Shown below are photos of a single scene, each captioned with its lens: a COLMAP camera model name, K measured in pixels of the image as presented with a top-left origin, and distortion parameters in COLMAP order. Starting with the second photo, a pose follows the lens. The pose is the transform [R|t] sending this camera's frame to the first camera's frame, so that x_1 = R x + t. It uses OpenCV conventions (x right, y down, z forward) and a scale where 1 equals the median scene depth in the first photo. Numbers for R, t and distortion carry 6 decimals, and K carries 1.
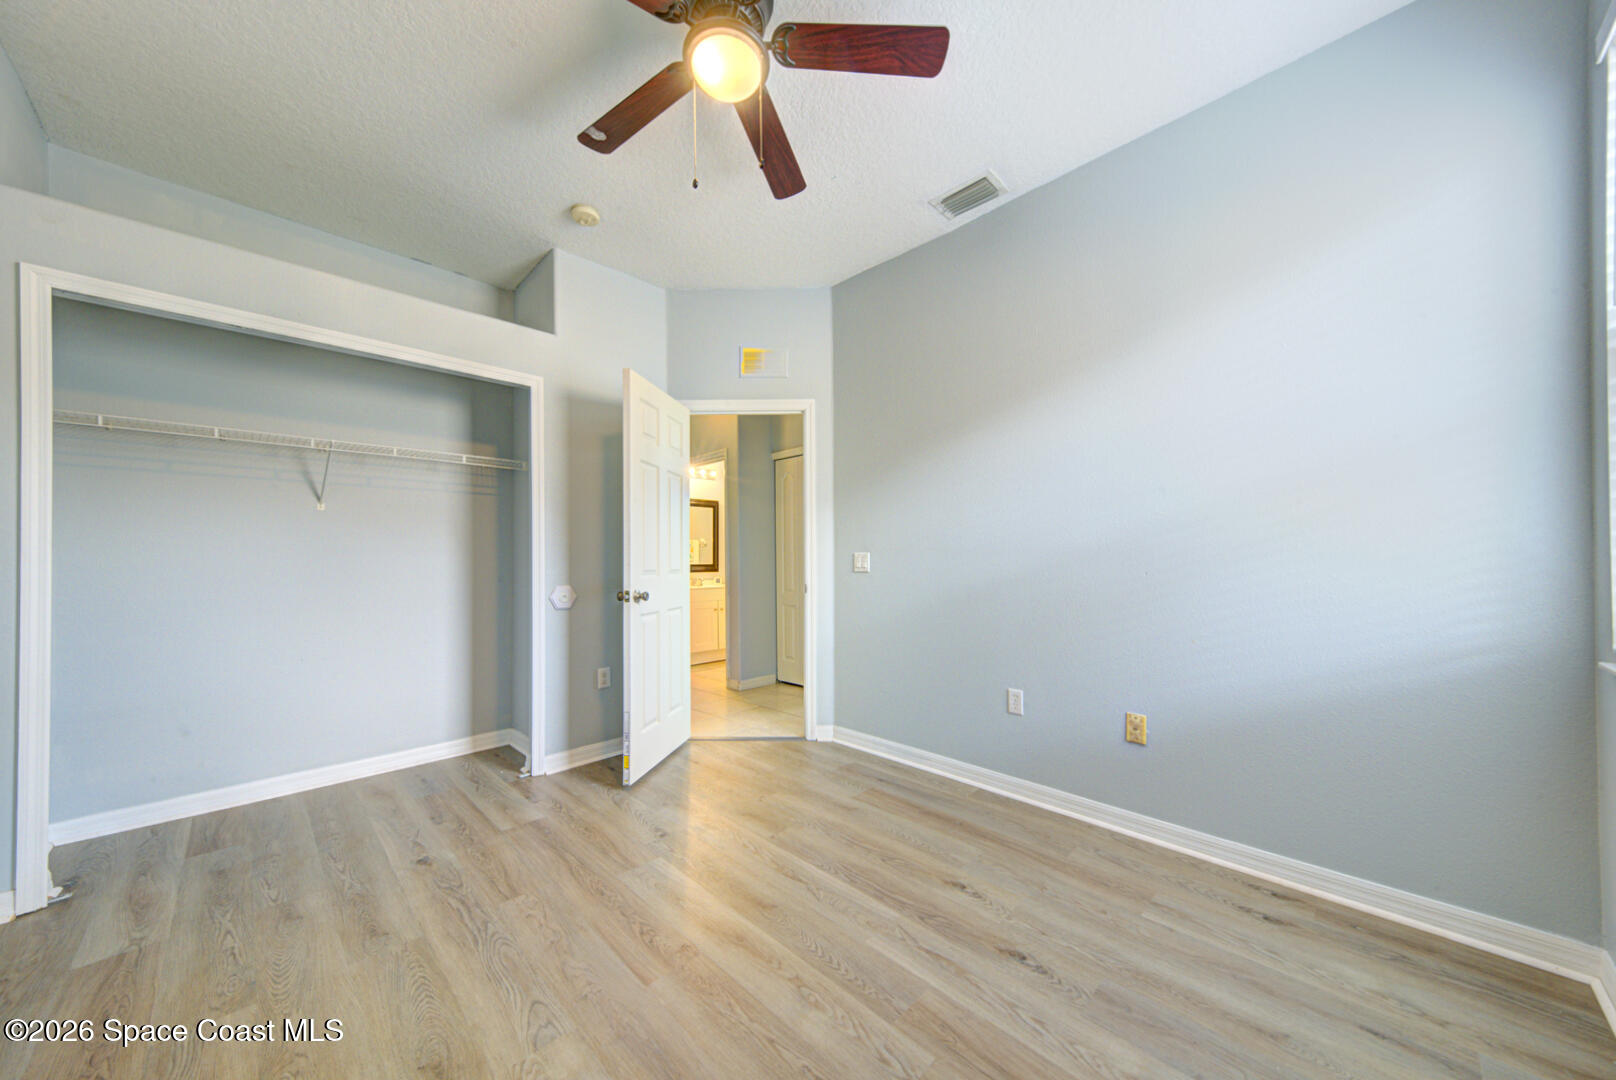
lens RADIAL K [[560.3, 0, 805.8], [0, 560.3, 556.7], [0, 0, 1]] dist [0.037868, -0.010147]
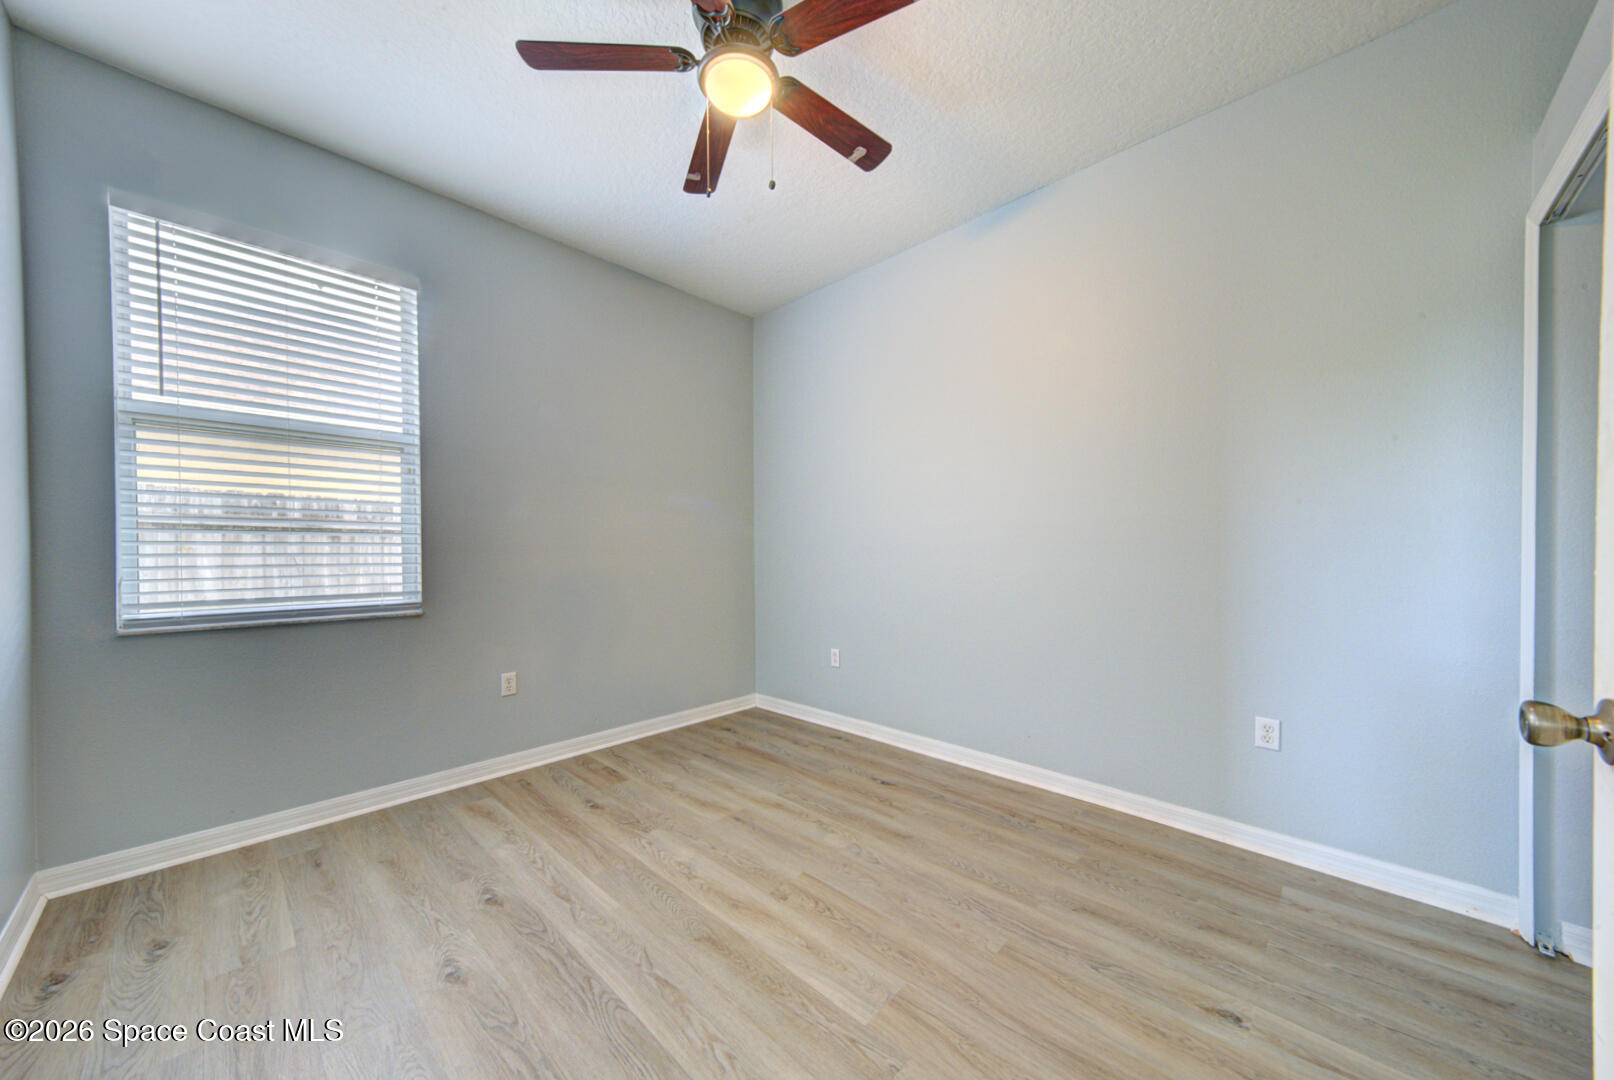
lens RADIAL K [[559.6, 0, 804.8], [0, 559.6, 556.6], [0, 0, 1]] dist [0.037868, -0.010147]
pose [[-0.999529, 0.009514, -0.029168, -0.203769], [0.009462, 0.999953, 0.001928, 0.007985], [0.029185, 0.001651, -0.999573, 1.898695]]
